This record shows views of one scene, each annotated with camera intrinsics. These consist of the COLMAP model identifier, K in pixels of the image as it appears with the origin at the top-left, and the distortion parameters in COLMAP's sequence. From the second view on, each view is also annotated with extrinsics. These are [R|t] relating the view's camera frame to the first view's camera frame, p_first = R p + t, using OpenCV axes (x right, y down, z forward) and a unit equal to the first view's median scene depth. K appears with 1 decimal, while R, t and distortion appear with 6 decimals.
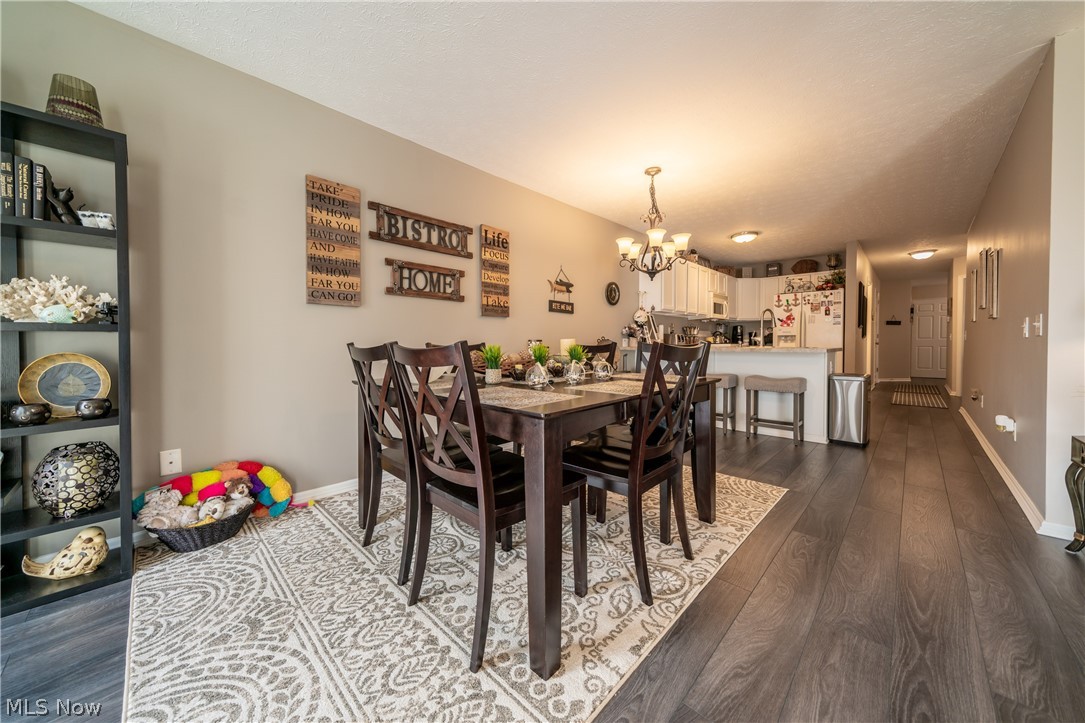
lens RADIAL K [[376.4, 0, 540.1], [0, 376.4, 349.1], [0, 0, 1]] dist [0.011537, 0.000048]
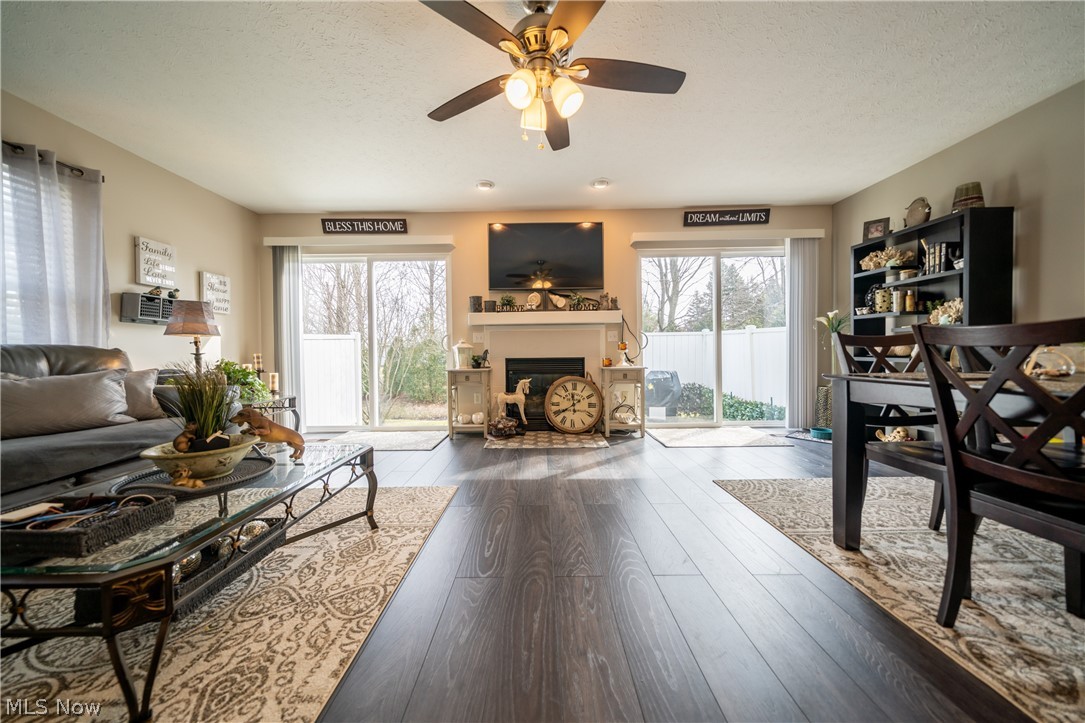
lens RADIAL K [[363.3, 0, 538.3], [0, 363.3, 357.4], [0, 0, 1]] dist [0.007375, -0.000228]
pose [[-0.714370, 0.023168, -0.699384, 0.350651], [0.003708, 0.999563, 0.029325, 0.007586], [0.699758, 0.018356, -0.714144, 0.216972]]
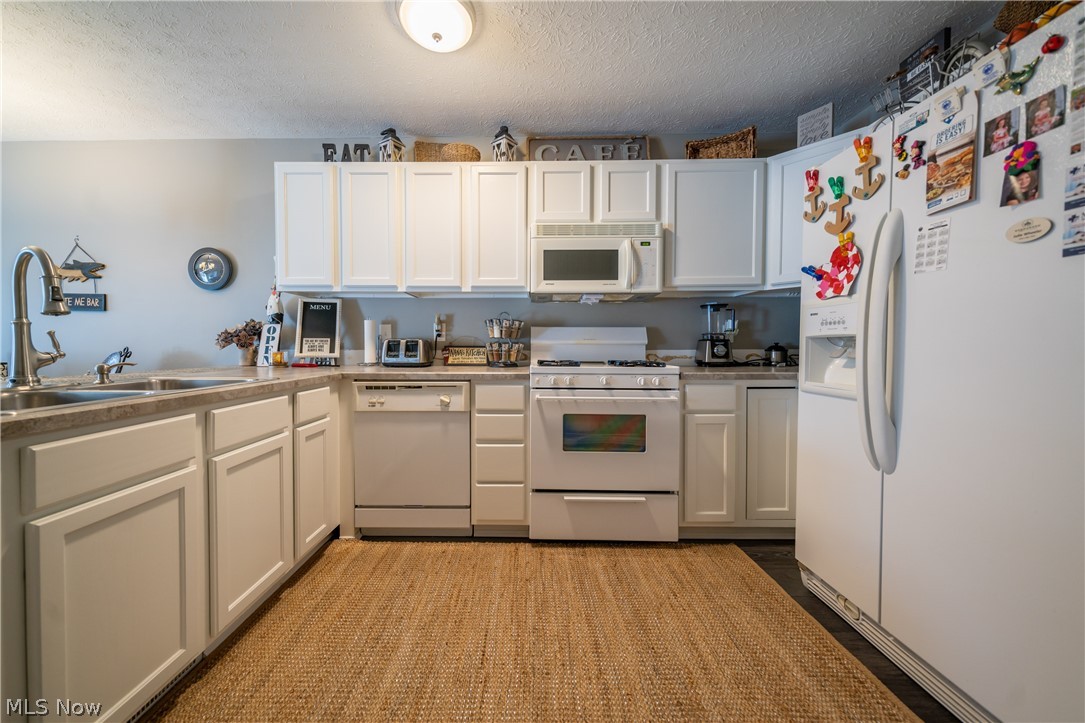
lens RADIAL K [[376.4, 0, 527.6], [0, 376.4, 355.2], [0, 0, 1]] dist [0.007752, -0.000315]
pose [[0.692419, 0.019072, -0.721244, 0.705532], [-0.013780, 0.999818, 0.013209, -0.025991], [0.721364, 0.000793, 0.692555, 0.725025]]
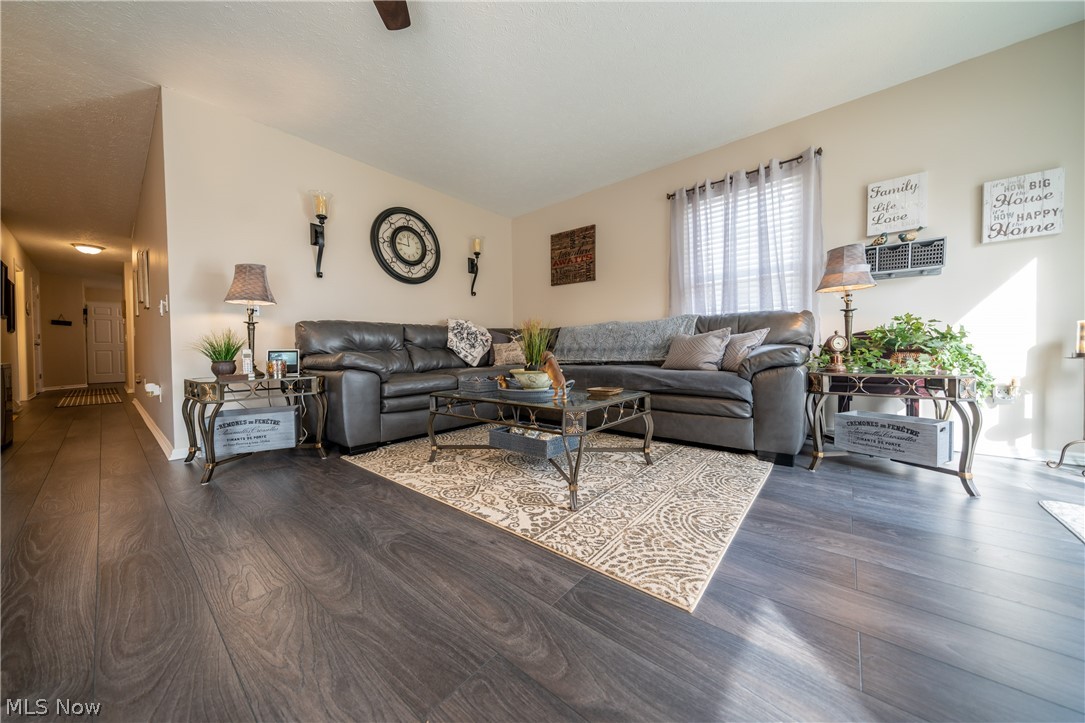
lens RADIAL K [[363.3, 0, 538.3], [0, 363.3, 357.4], [0, 0, 1]] dist [0.007375, -0.000228]
pose [[-0.077264, -0.011393, 0.996946, -0.013975], [0.029695, 0.999465, 0.013724, 0.048755], [-0.996568, 0.030665, -0.076884, -0.055063]]
